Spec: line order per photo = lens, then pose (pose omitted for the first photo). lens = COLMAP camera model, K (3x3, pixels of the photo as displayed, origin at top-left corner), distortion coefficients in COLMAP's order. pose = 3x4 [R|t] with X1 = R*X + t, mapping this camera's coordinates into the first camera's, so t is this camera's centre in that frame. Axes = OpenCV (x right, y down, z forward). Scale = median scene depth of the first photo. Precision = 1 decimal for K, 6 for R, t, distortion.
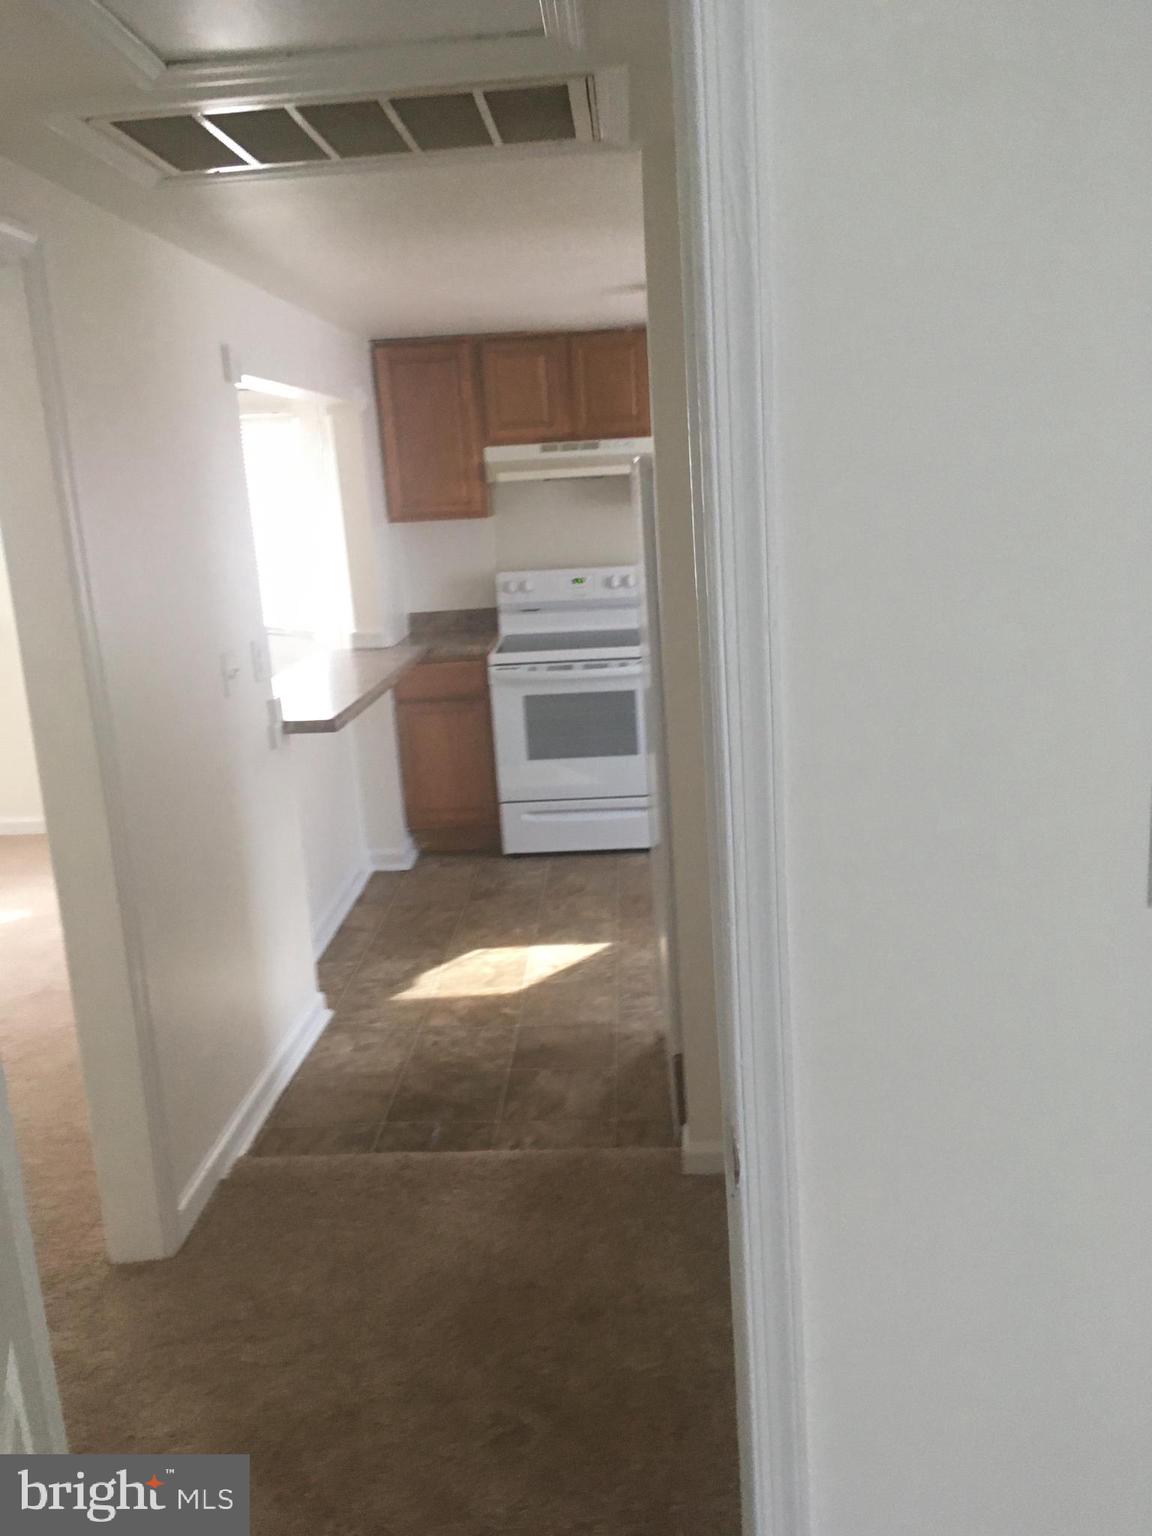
lens RADIAL K [[1280.3, 0, 575.9], [0, 1280.3, 793.5], [0, 0, 1]] dist [0.044376, -0.065194]
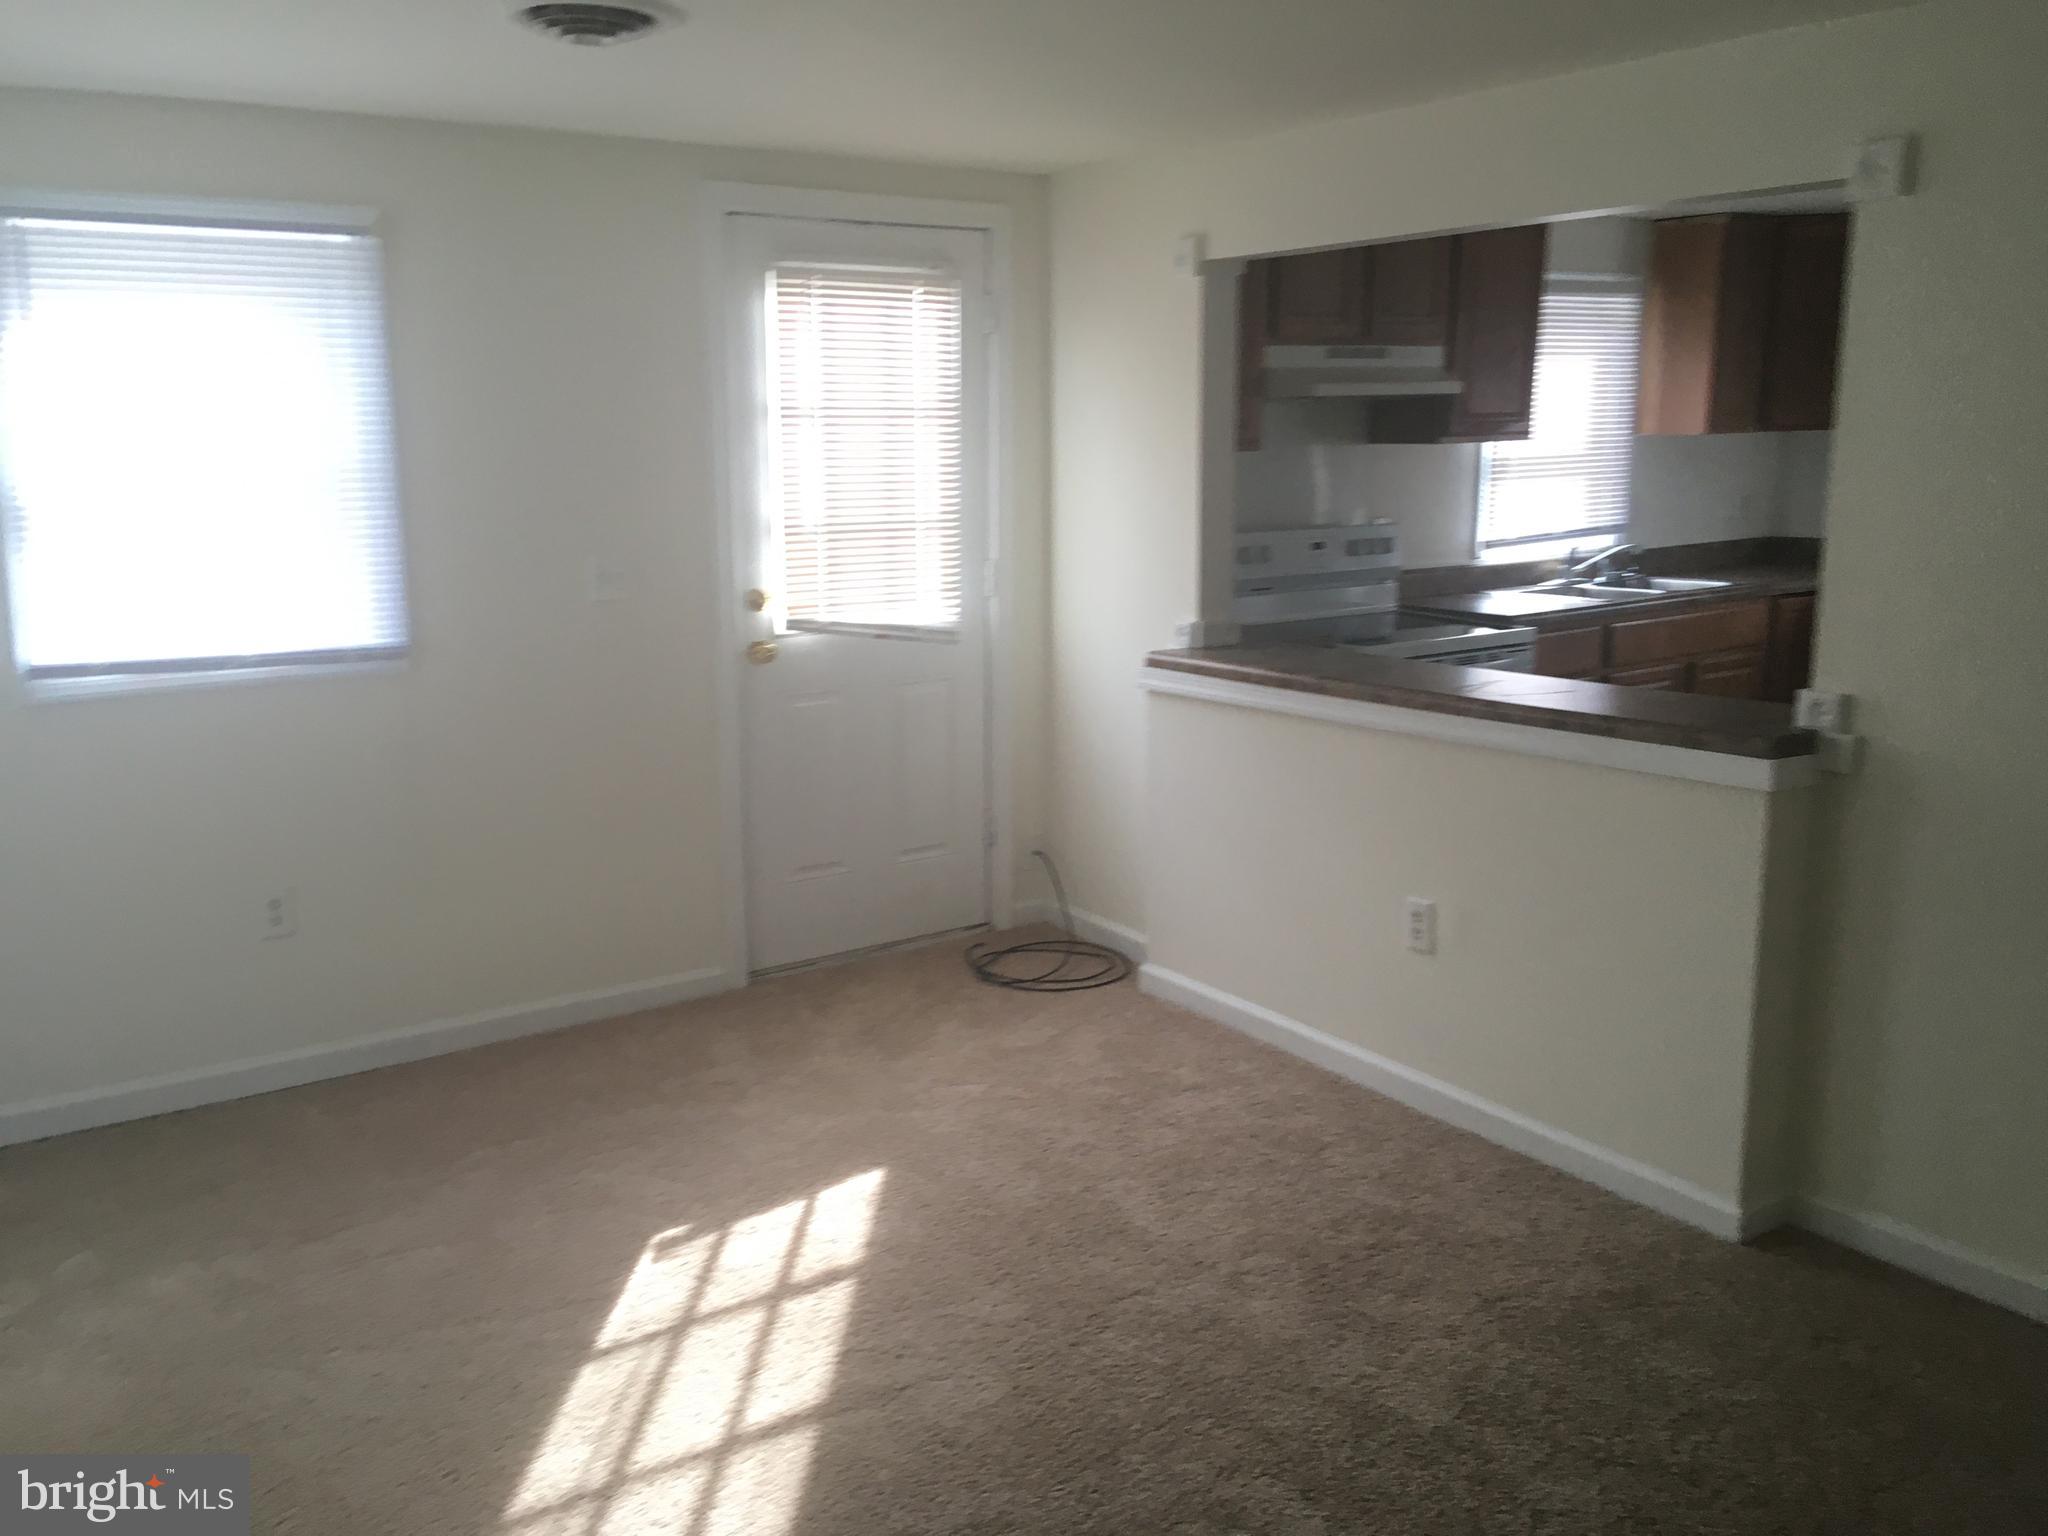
lens RADIAL K [[1737.4, 0, 1020.1], [0, 1737.4, 763.2], [0, 0, 1]] dist [0.094983, -0.132216]
pose [[0.795929, -0.073839, 0.600870, -0.726622], [0.111325, 0.993460, -0.025381, -0.044648], [-0.595066, 0.087093, 0.798944, 0.364900]]
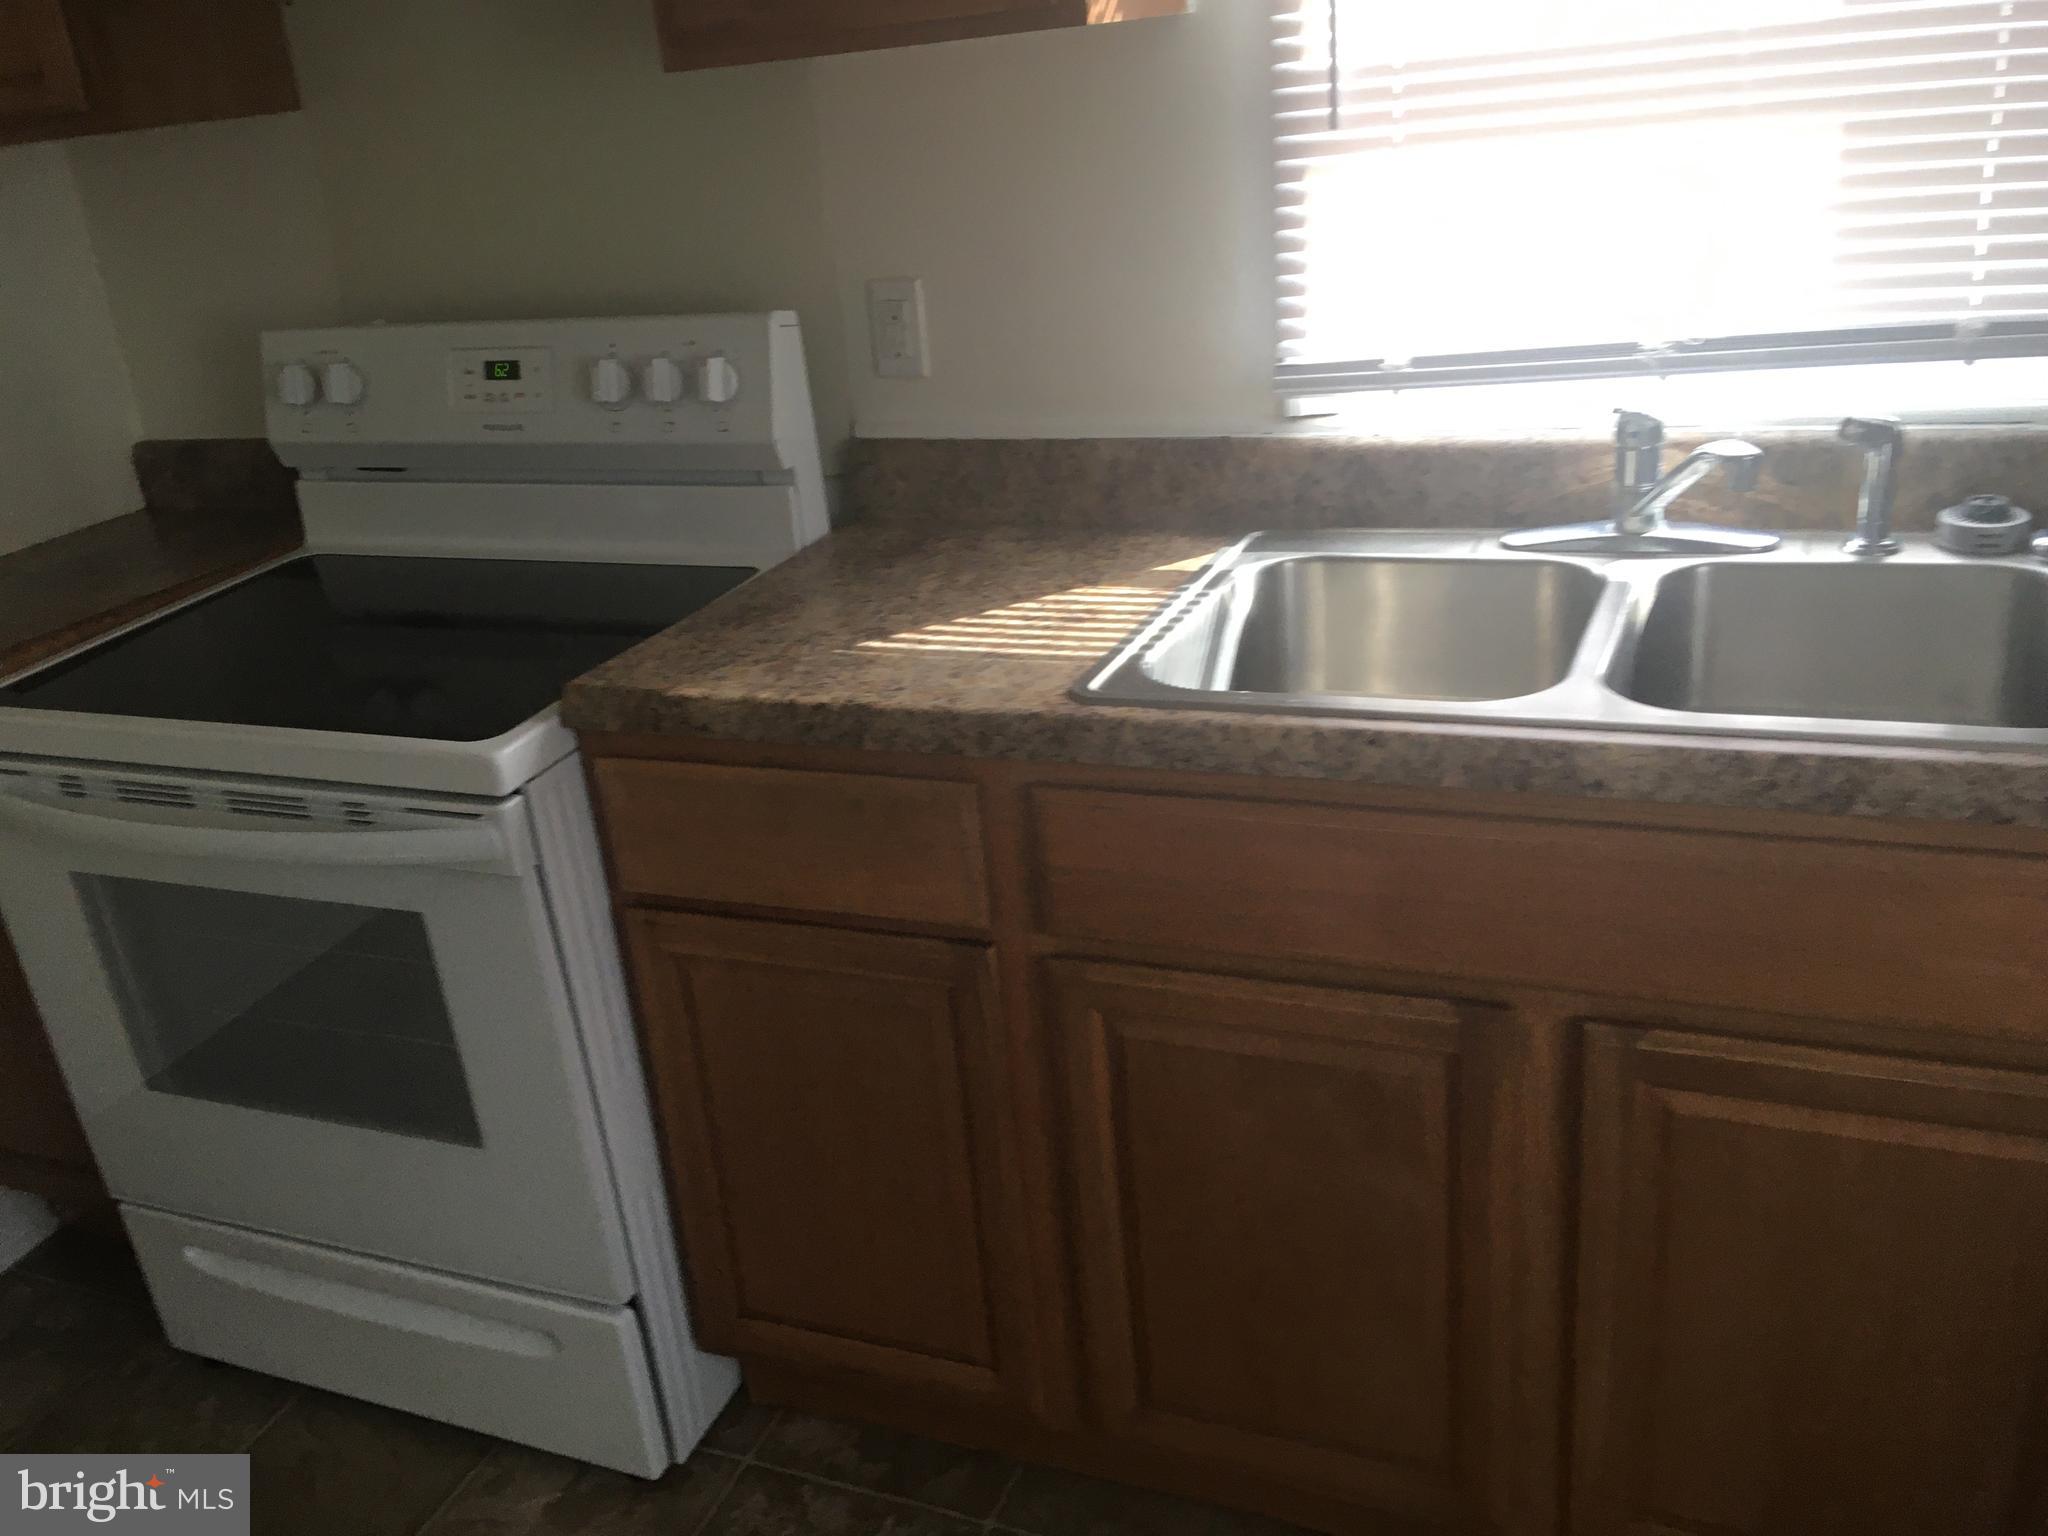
lens RADIAL K [[1707.1, 0, 1060.6], [0, 1707.1, 773.9], [0, 0, 1]] dist [0.044376, -0.065194]
pose [[0.936980, 0.102059, -0.334145, 0.242416], [-0.036938, 0.979961, 0.195737, -0.163573], [0.347426, -0.171059, 0.921973, 0.726837]]
